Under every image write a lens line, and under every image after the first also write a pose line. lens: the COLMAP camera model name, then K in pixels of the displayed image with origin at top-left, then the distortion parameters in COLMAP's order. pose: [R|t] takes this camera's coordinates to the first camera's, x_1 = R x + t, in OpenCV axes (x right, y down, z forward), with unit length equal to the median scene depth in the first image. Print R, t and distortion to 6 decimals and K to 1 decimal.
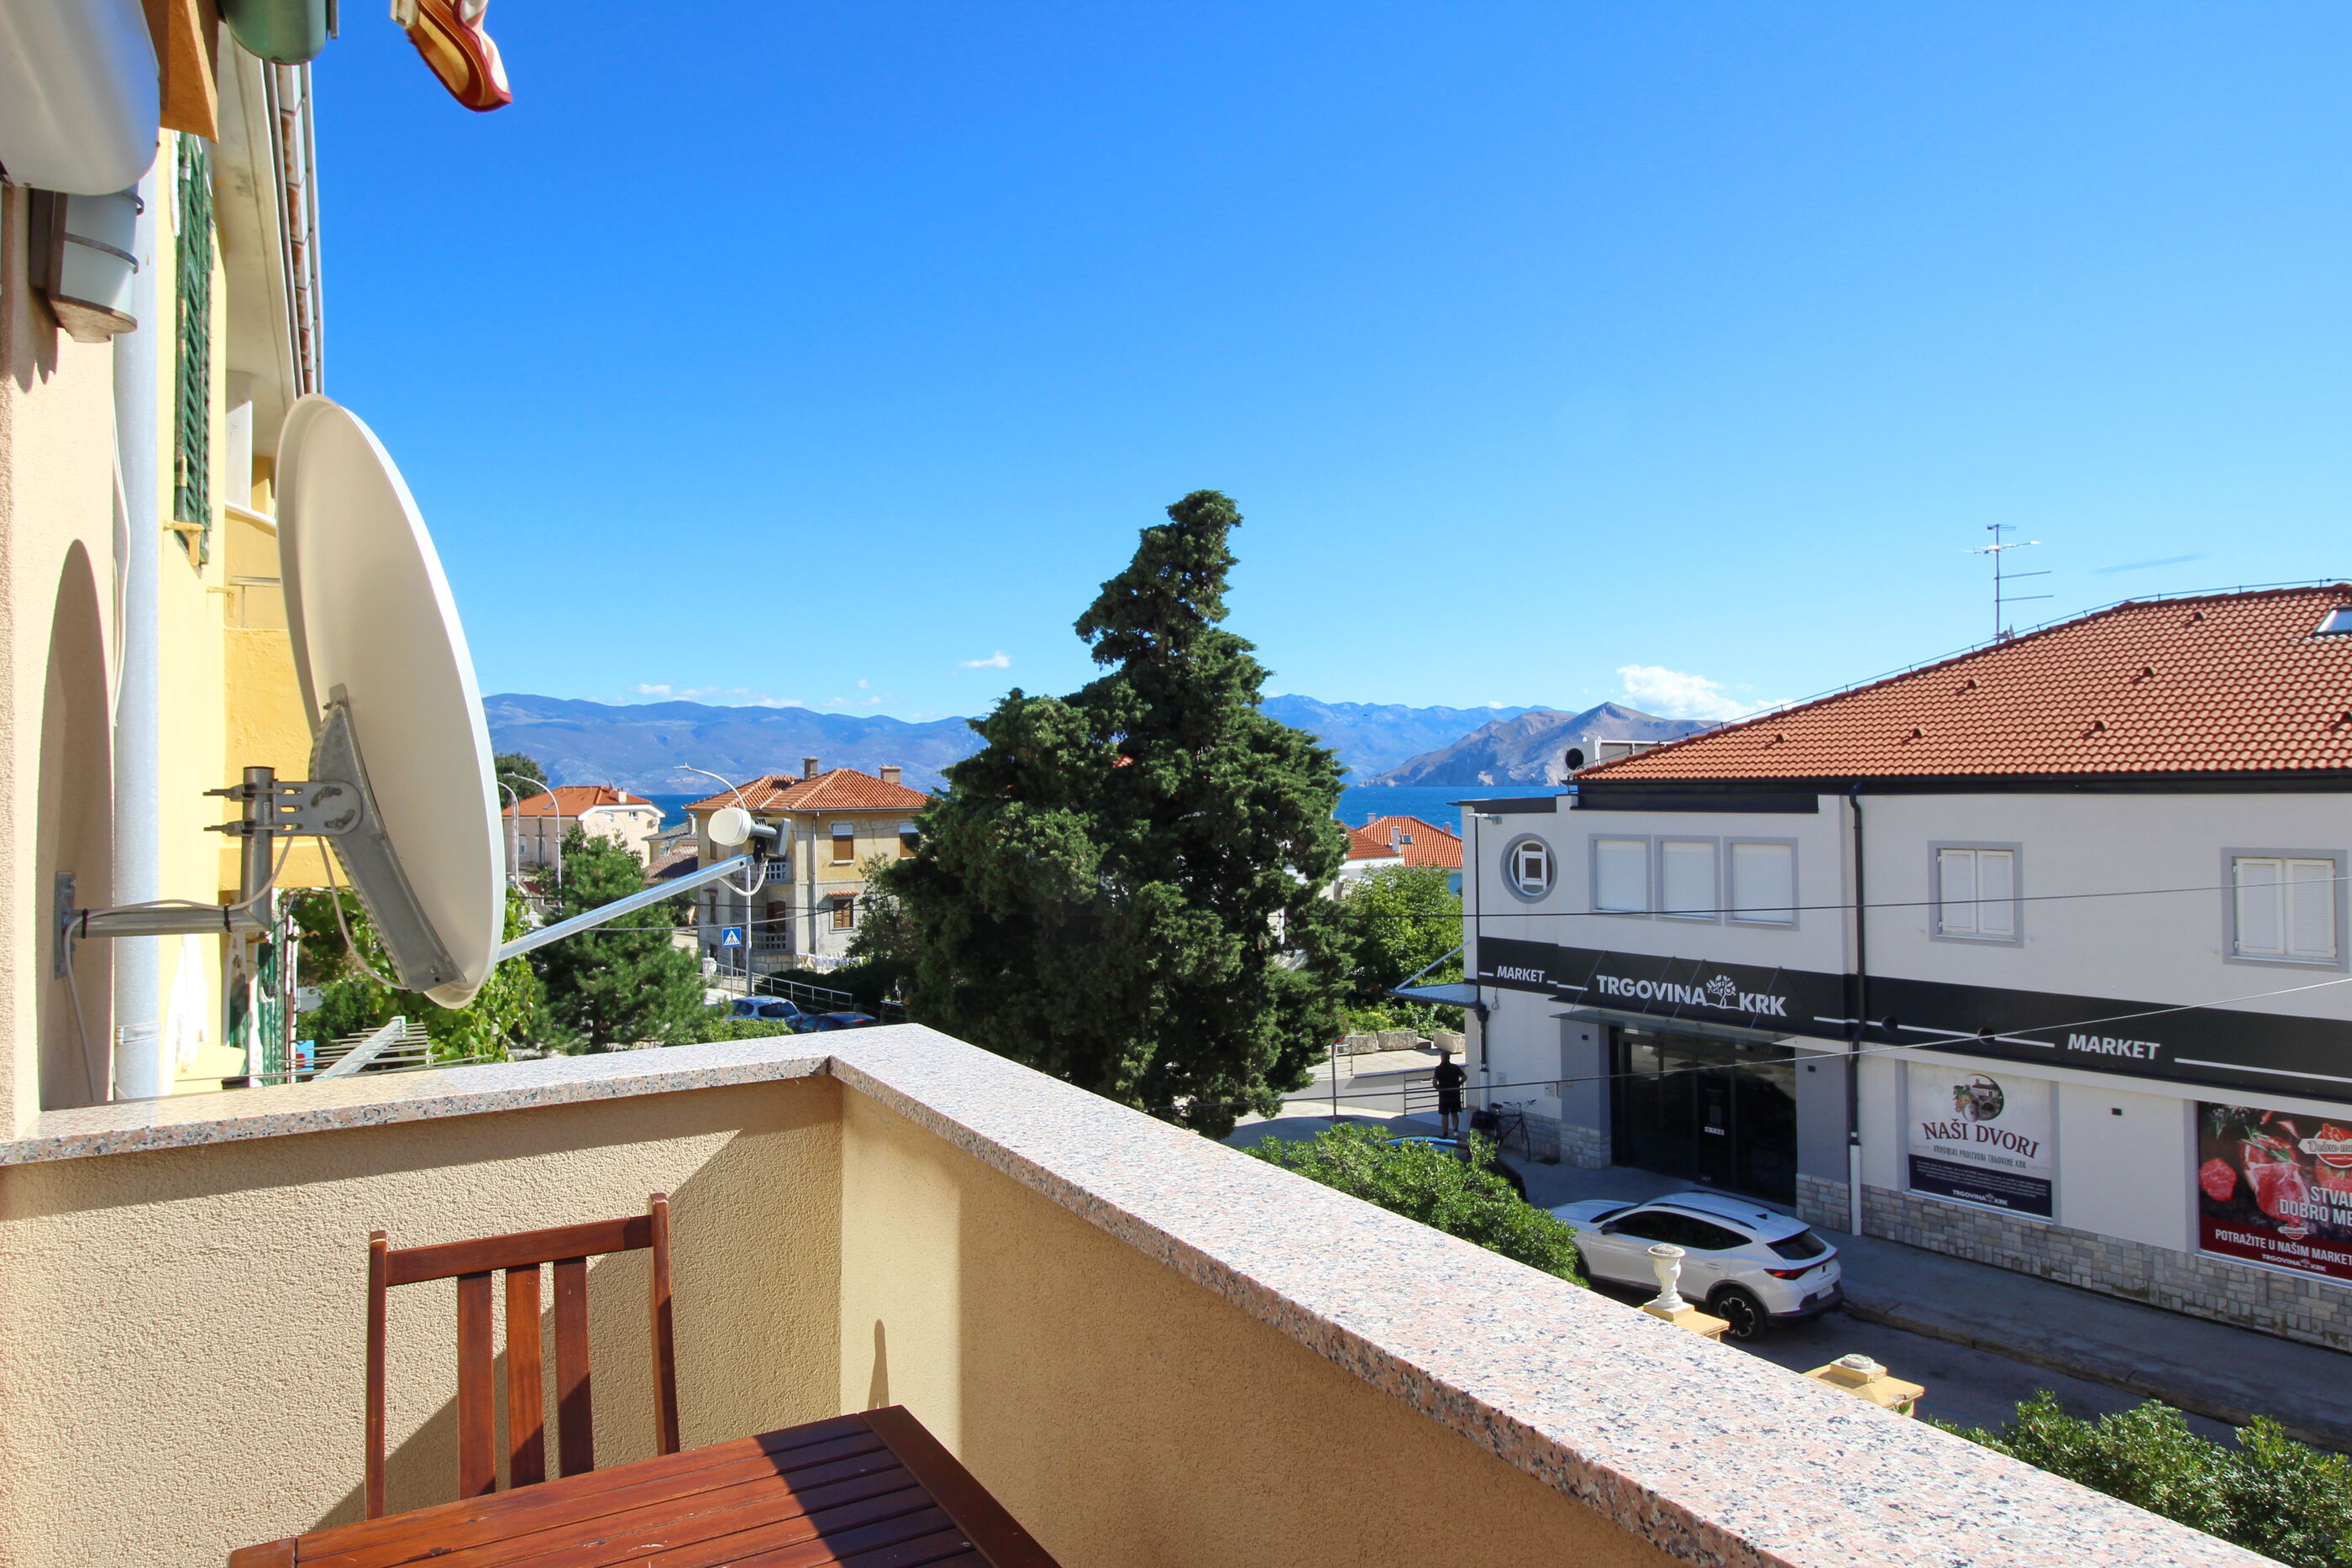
lens RADIAL K [[1421.7, 0, 1180.4], [0, 1421.7, 759.7], [0, 0, 1]] dist [0.004918, -0.008214]
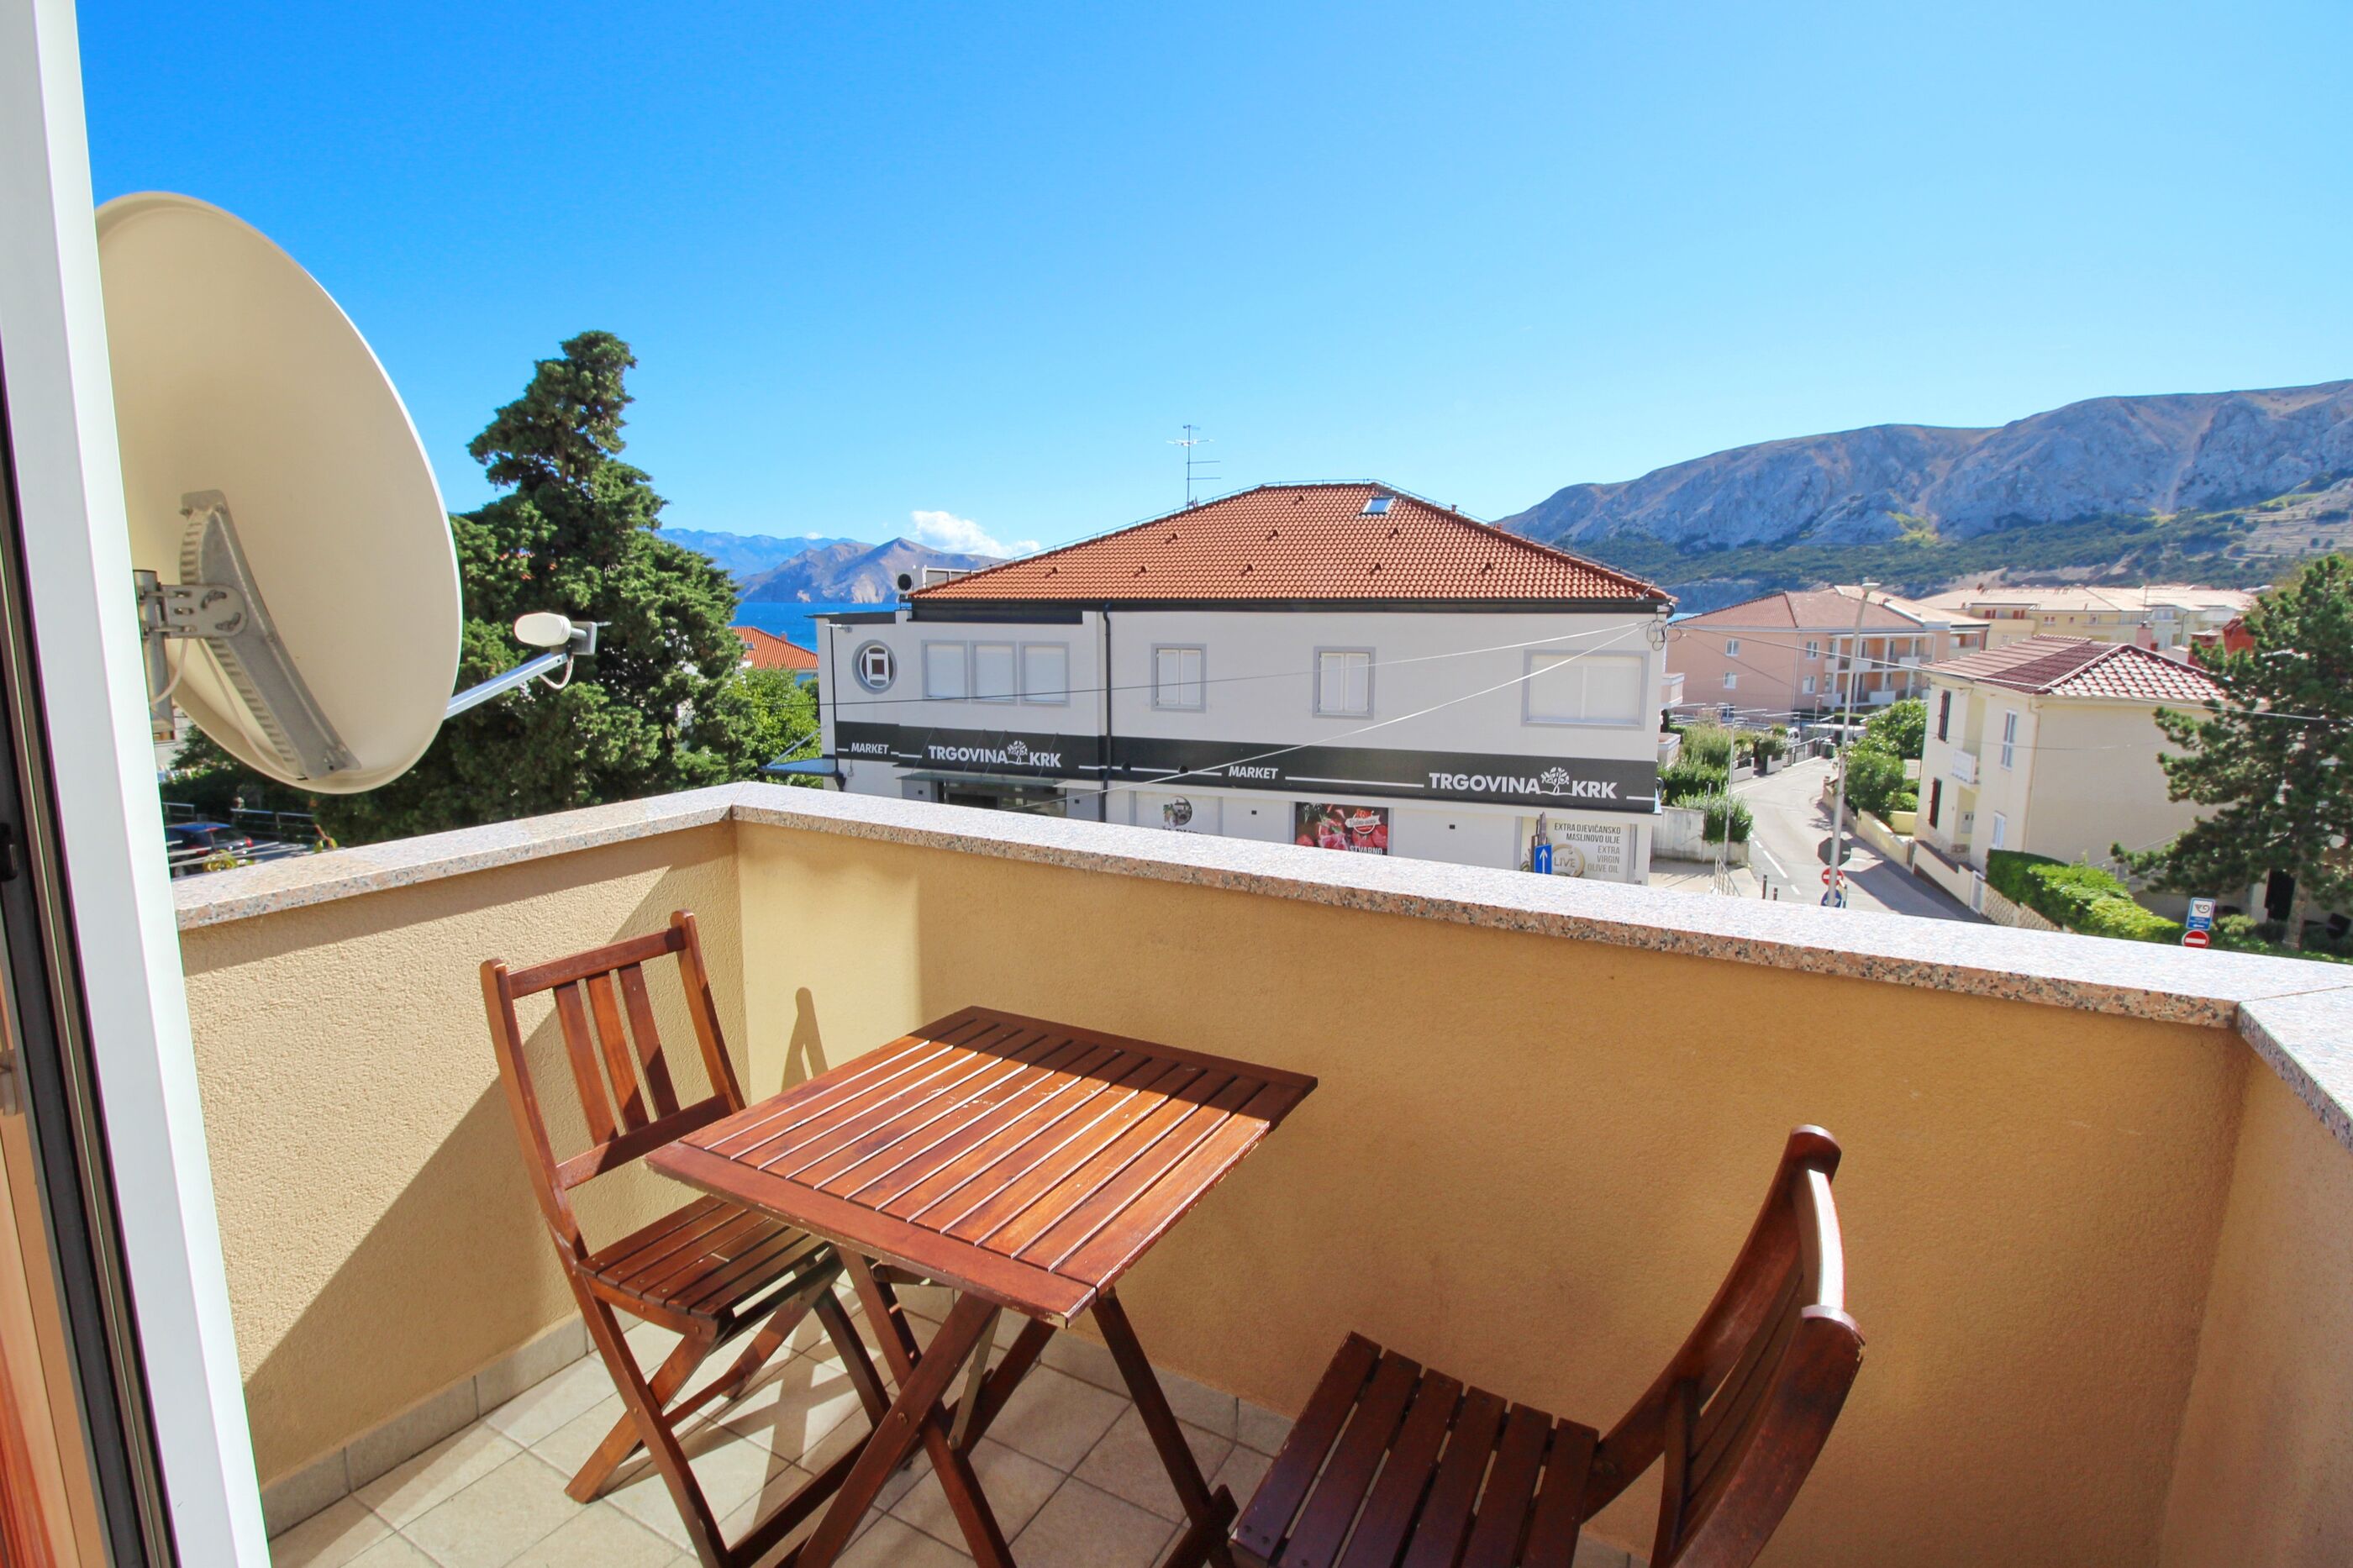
lens RADIAL K [[1108.8, 0, 1165.5], [0, 1108.8, 760.2], [0, 0, 1]] dist [-0.004350, -0.008660]
pose [[0.865439, -0.059002, 0.497528, -0.049079], [-0.020667, 0.987992, 0.153115, 0.000528], [-0.500588, -0.142794, 0.853828, -0.006872]]
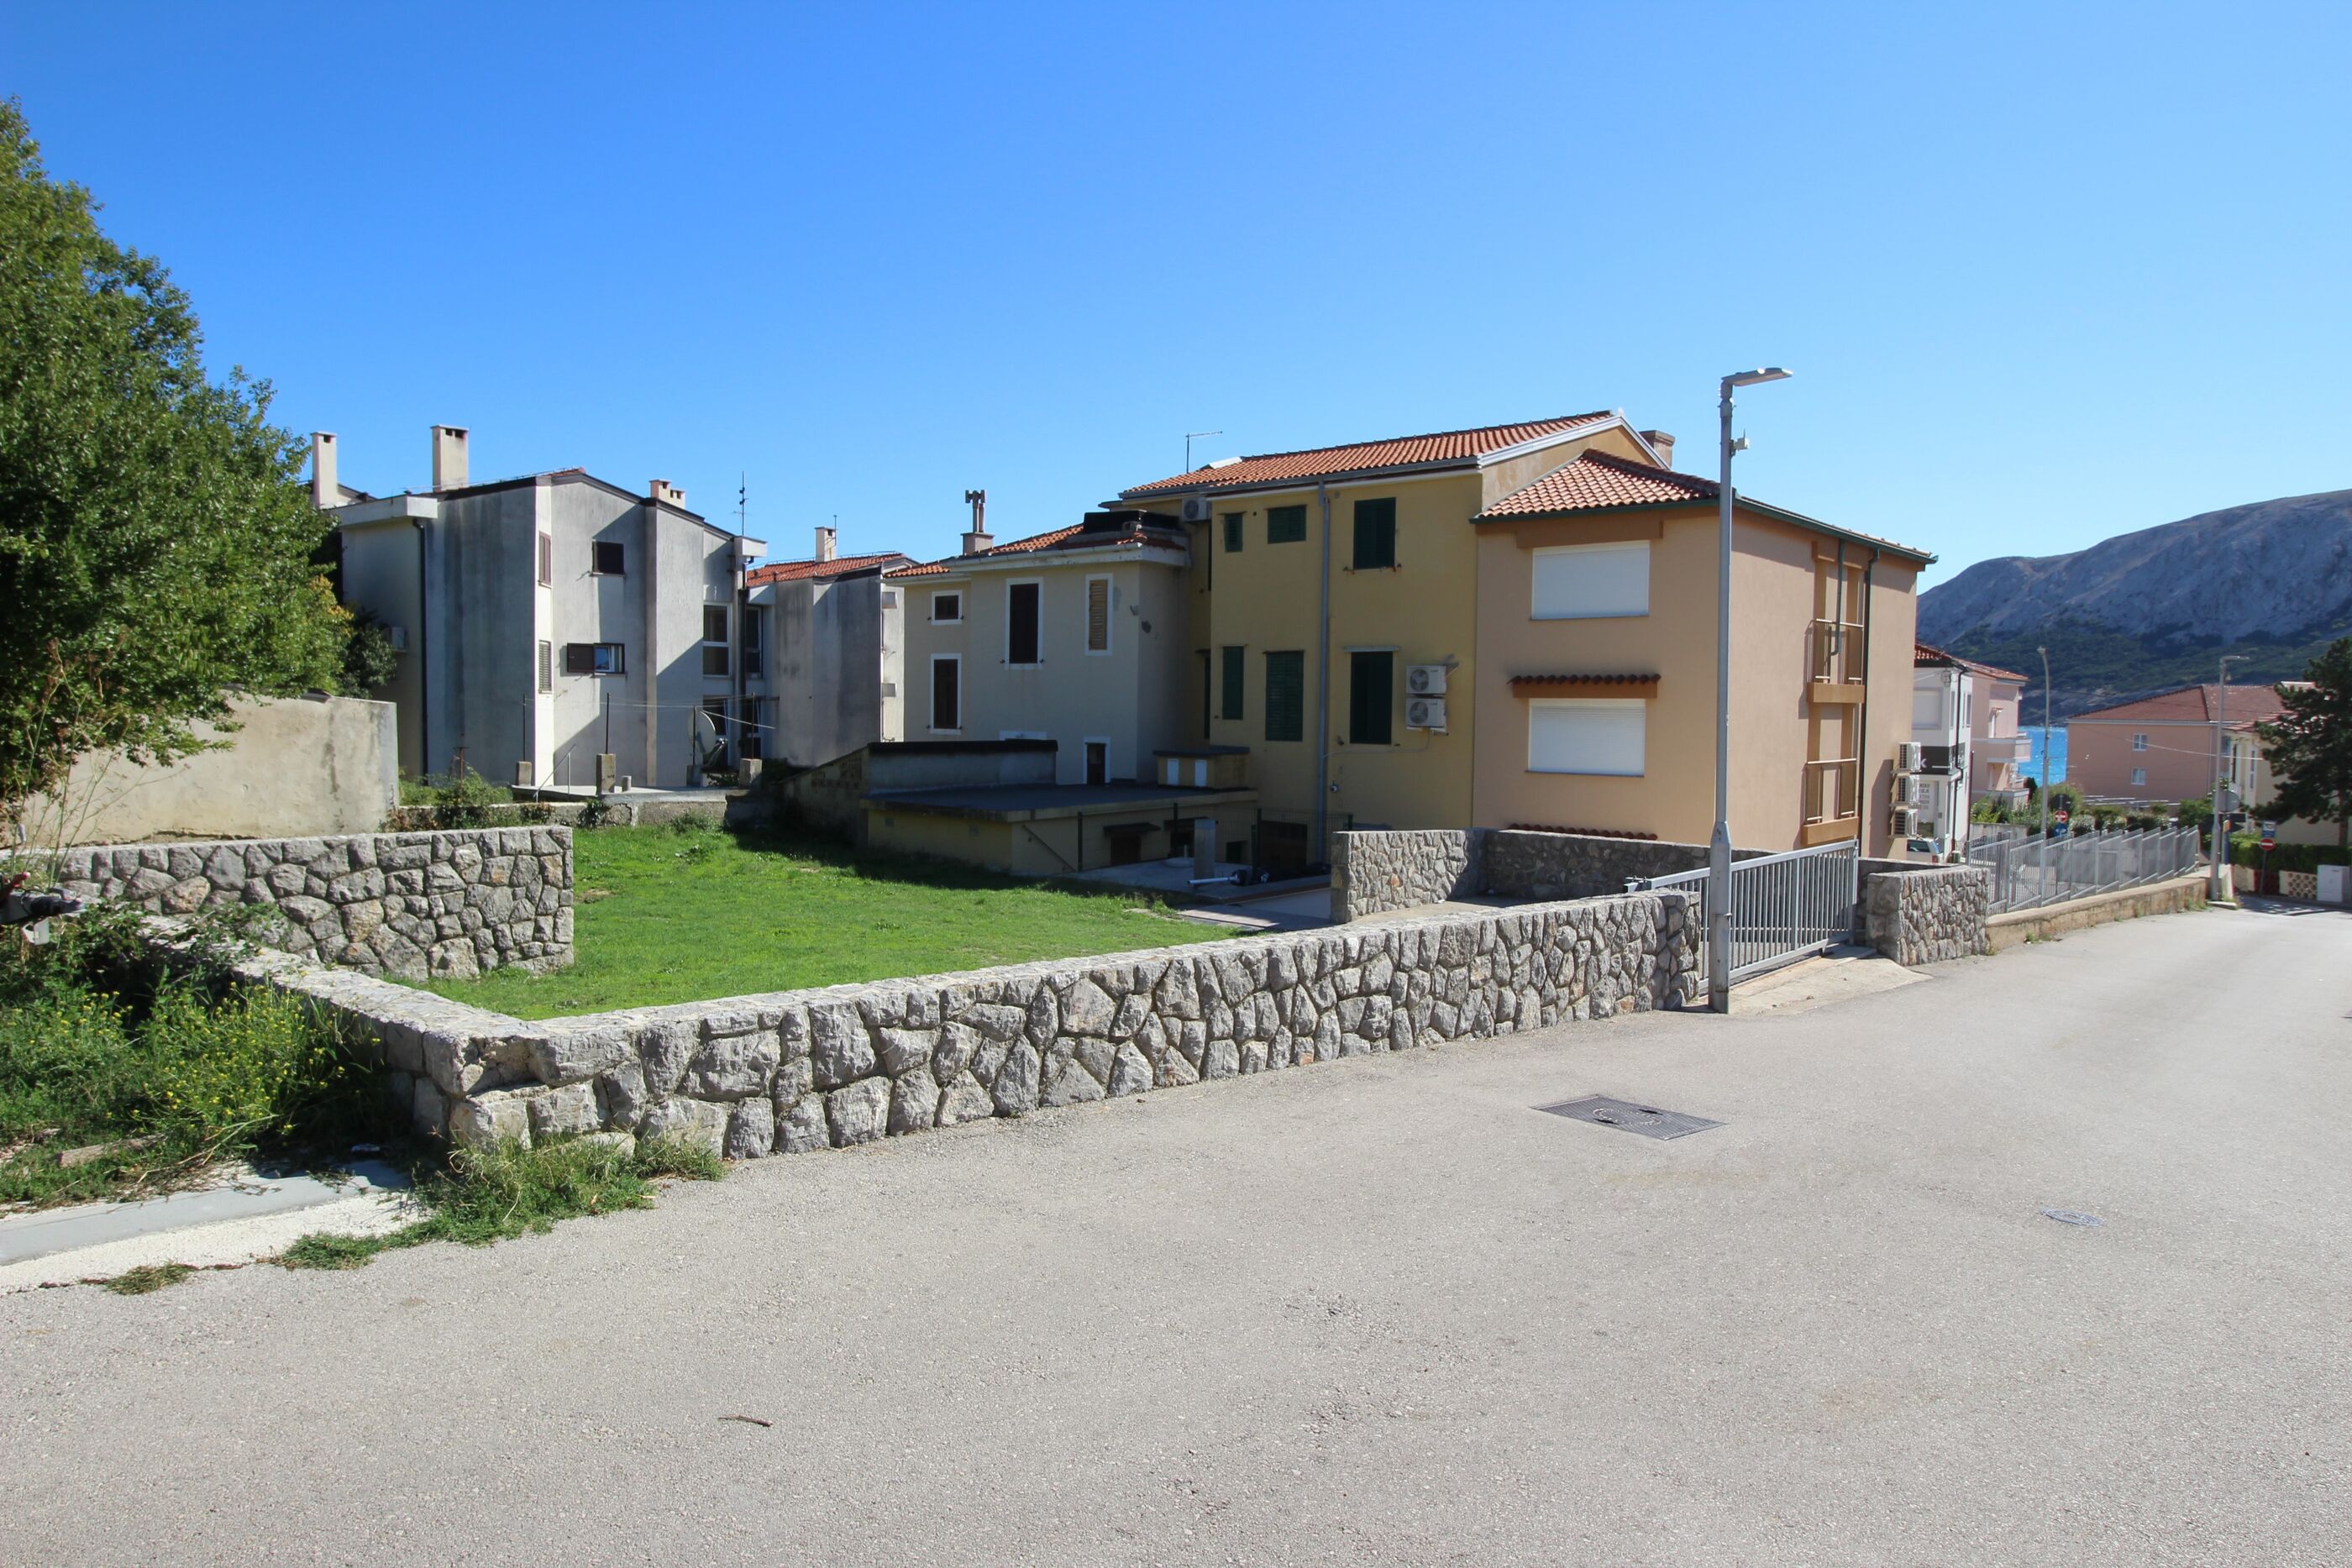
lens RADIAL K [[1402.4, 0, 1178.6], [0, 1402.4, 786.3], [0, 0, 1]] dist [-0.000547, -0.000038]
pose [[0.940345, 0.003053, 0.340208, -1.485925], [-0.029583, 0.996906, 0.072822, 0.099560], [-0.338934, -0.078542, 0.937526, -1.452687]]
